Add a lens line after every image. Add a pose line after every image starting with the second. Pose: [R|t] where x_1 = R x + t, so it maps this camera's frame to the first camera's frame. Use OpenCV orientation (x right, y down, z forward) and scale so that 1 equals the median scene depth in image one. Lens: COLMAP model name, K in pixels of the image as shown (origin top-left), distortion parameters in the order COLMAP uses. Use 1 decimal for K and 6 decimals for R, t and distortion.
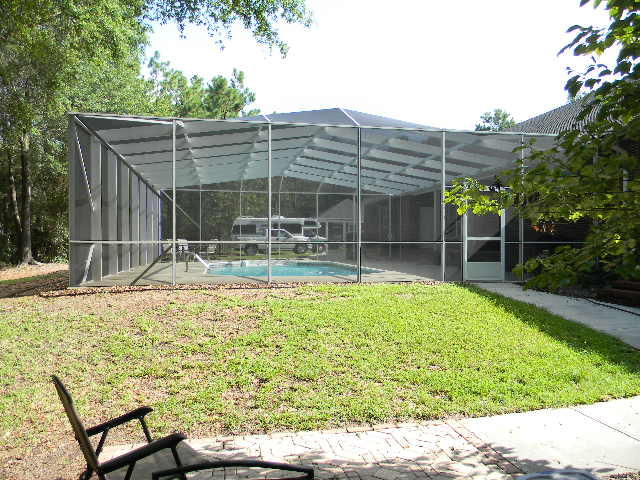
lens RADIAL K [[521.6, 0, 320.0], [0, 521.6, 240.0], [0, 0, 1]] dist [-0.005789, -0.002437]
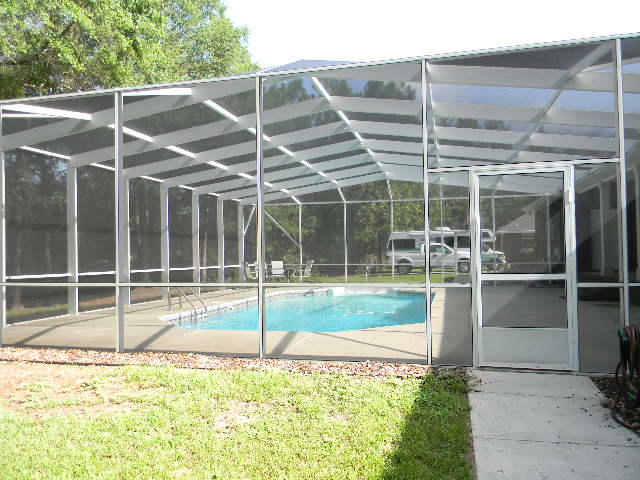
lens RADIAL K [[521.6, 0, 320.0], [0, 521.6, 240.0], [0, 0, 1]] dist [-0.005789, -0.002437]
pose [[0.908729, -0.029383, -0.416352, 0.104347], [0.019991, 0.999438, -0.026902, -0.008131], [0.416908, 0.016123, 0.908805, 0.153513]]
